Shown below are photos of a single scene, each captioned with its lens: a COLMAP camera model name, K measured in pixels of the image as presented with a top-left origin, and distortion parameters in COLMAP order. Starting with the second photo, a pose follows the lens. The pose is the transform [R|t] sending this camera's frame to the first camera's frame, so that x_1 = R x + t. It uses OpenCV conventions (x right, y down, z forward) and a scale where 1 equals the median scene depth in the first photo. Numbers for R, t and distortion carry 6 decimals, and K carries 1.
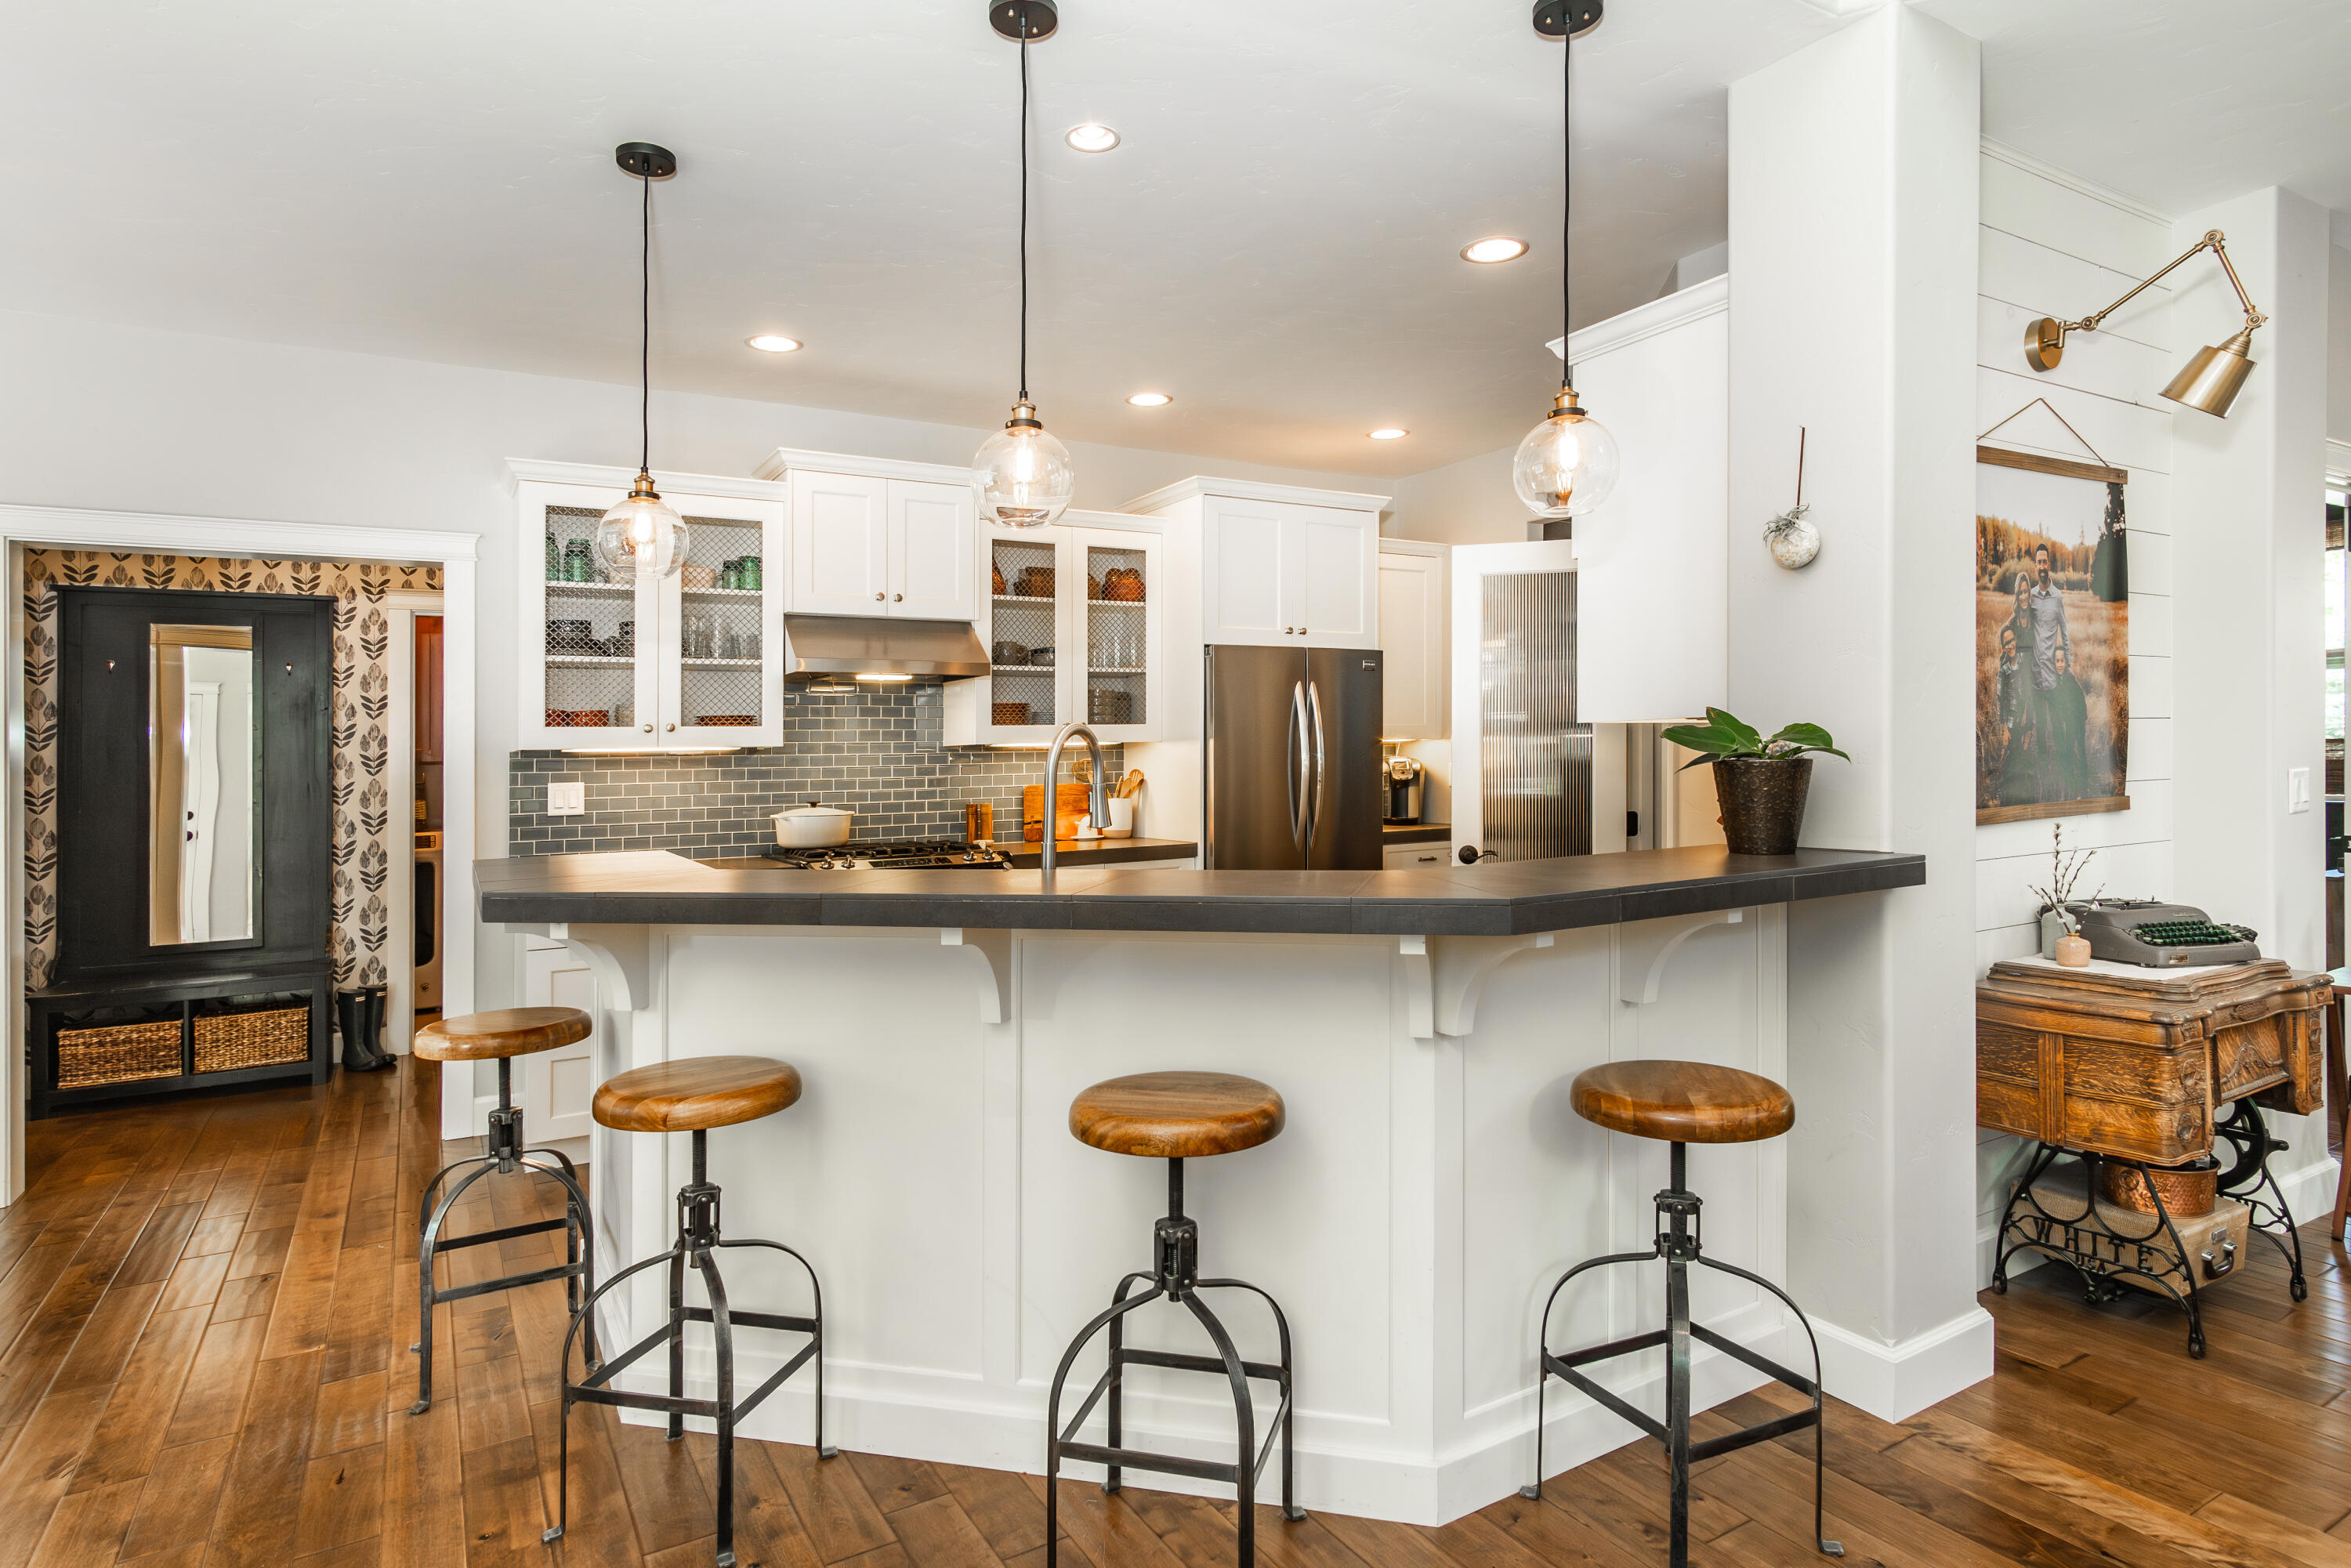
lens RADIAL K [[1272.2, 0, 1174.8], [0, 1272.2, 777.1], [0, 0, 1]] dist [-0.002690, 0.000755]
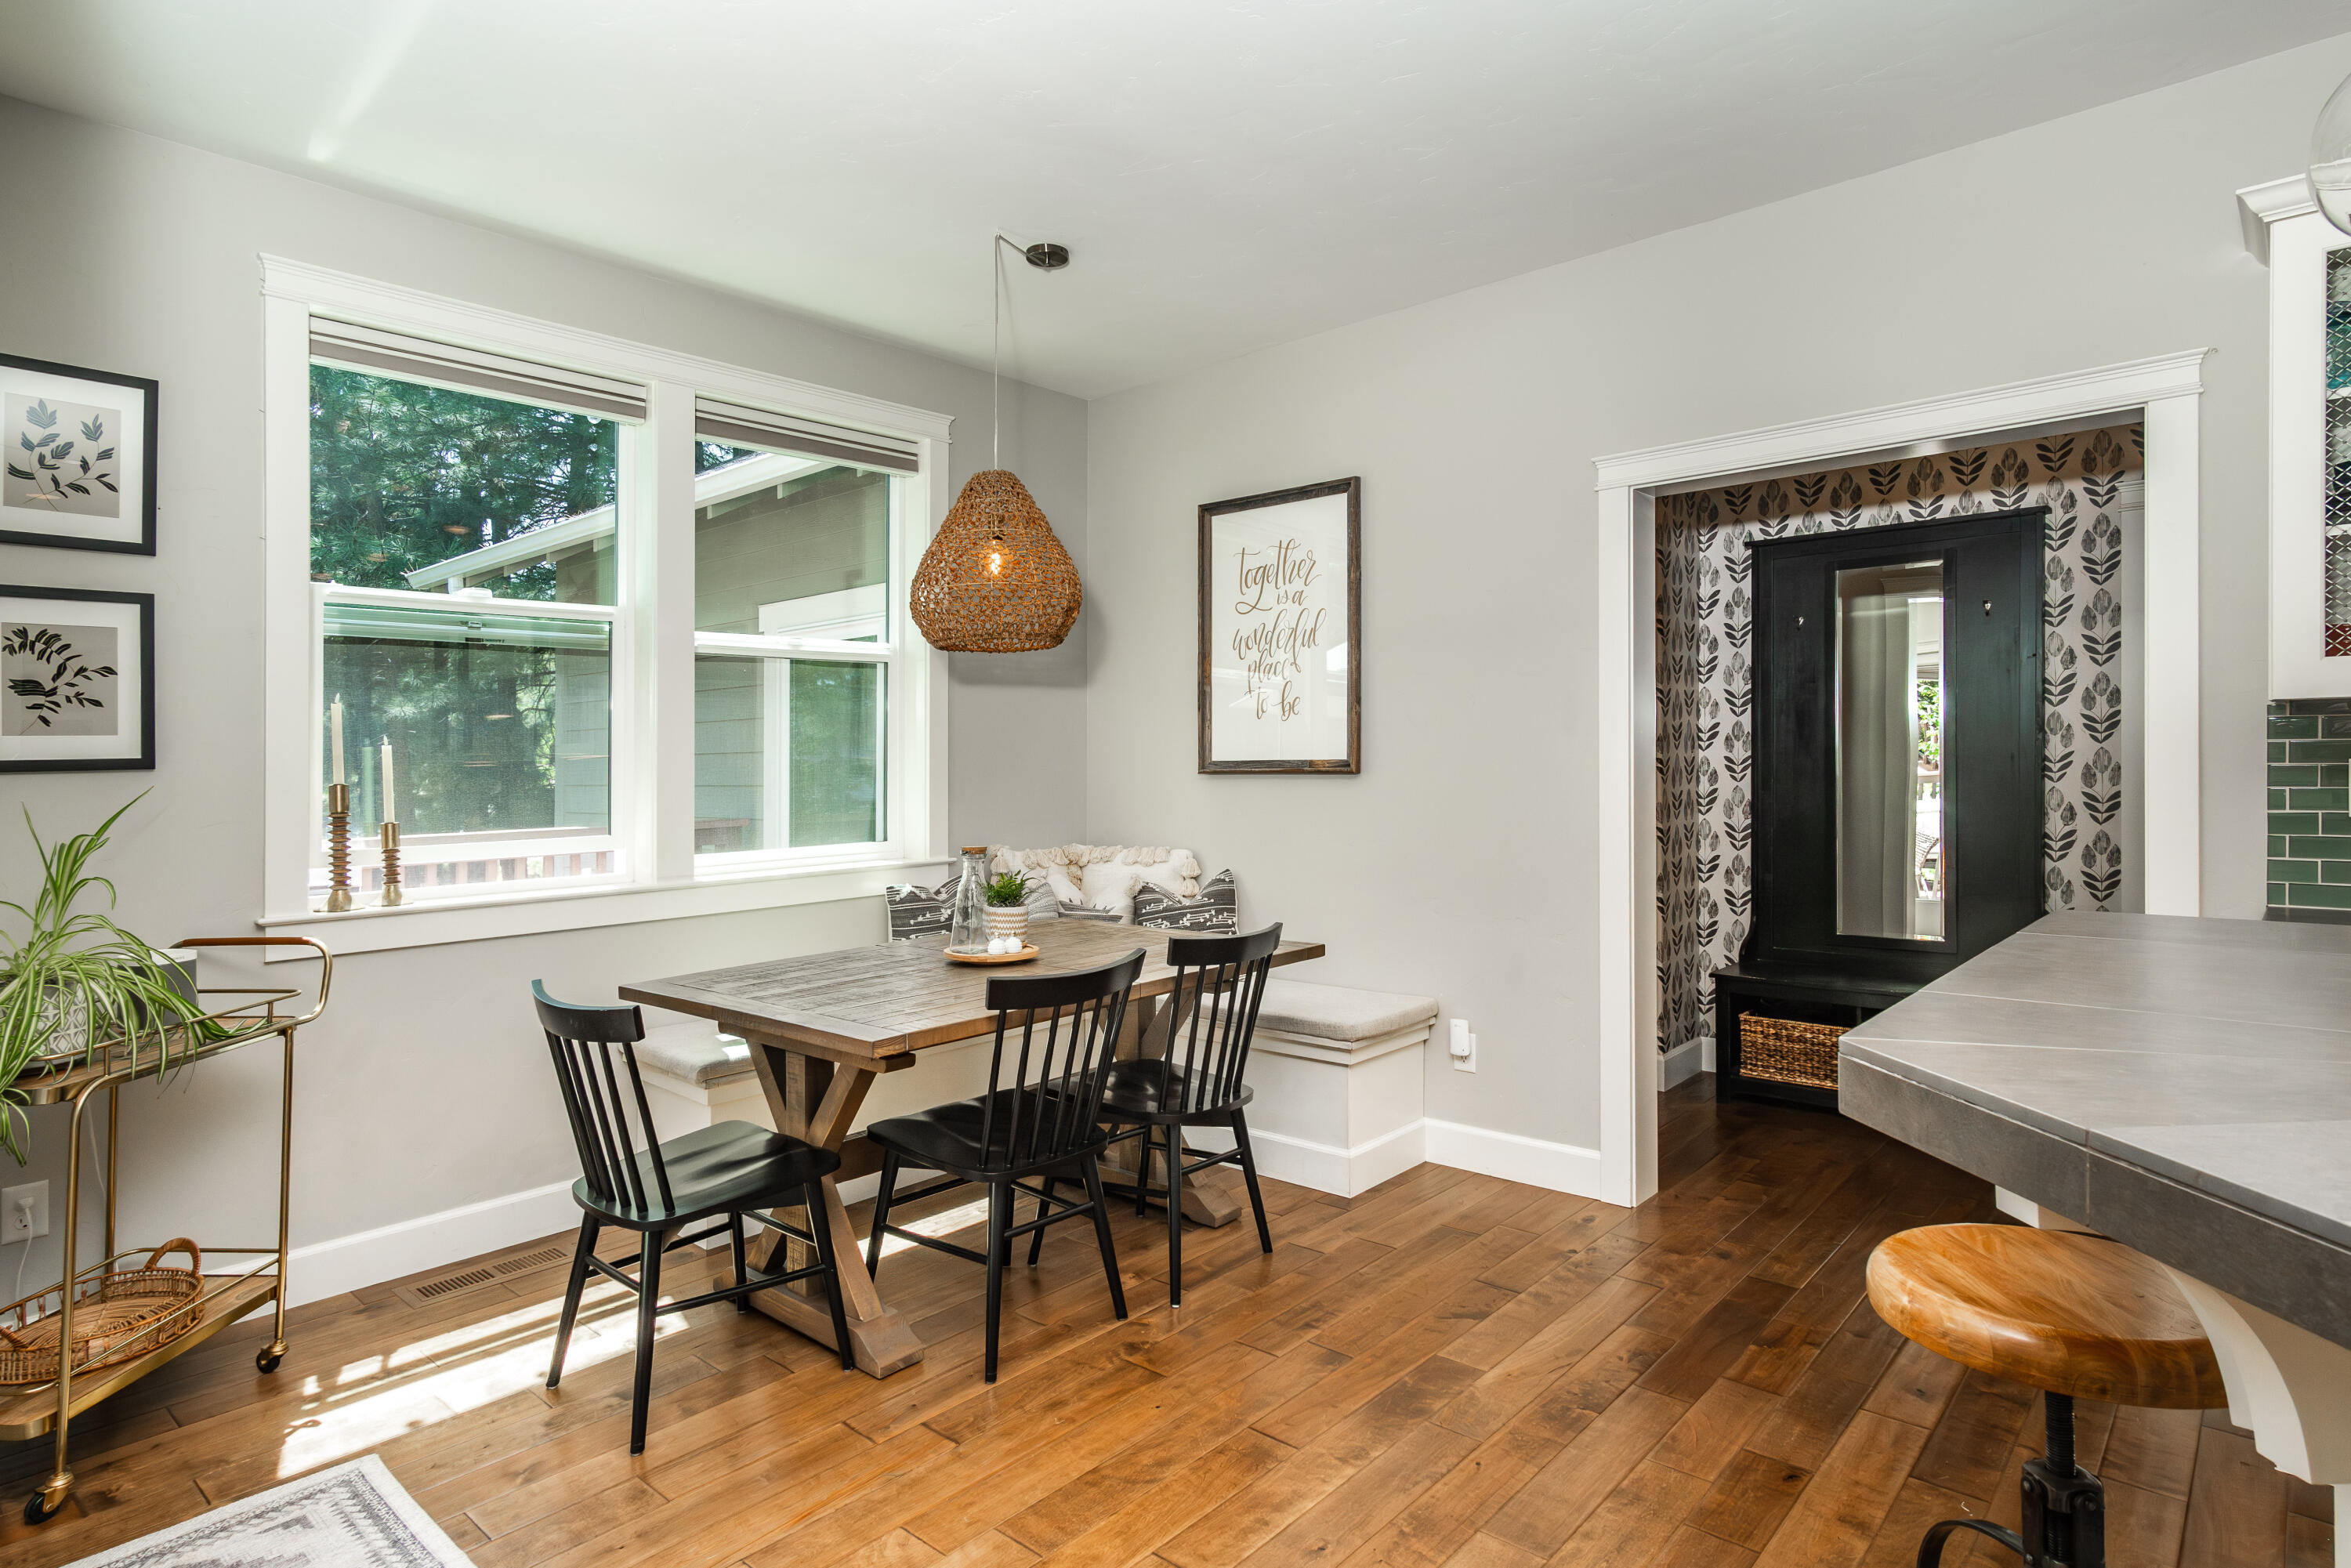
lens RADIAL K [[1272.2, 0, 1180.5], [0, 1272.2, 732.9], [0, 0, 1]] dist [-0.002690, 0.000755]
pose [[0.301832, -0.001635, -0.953360, -0.105357], [-0.004340, 0.999986, -0.003089, -0.002531], [0.953351, 0.005070, 0.301821, 0.313693]]
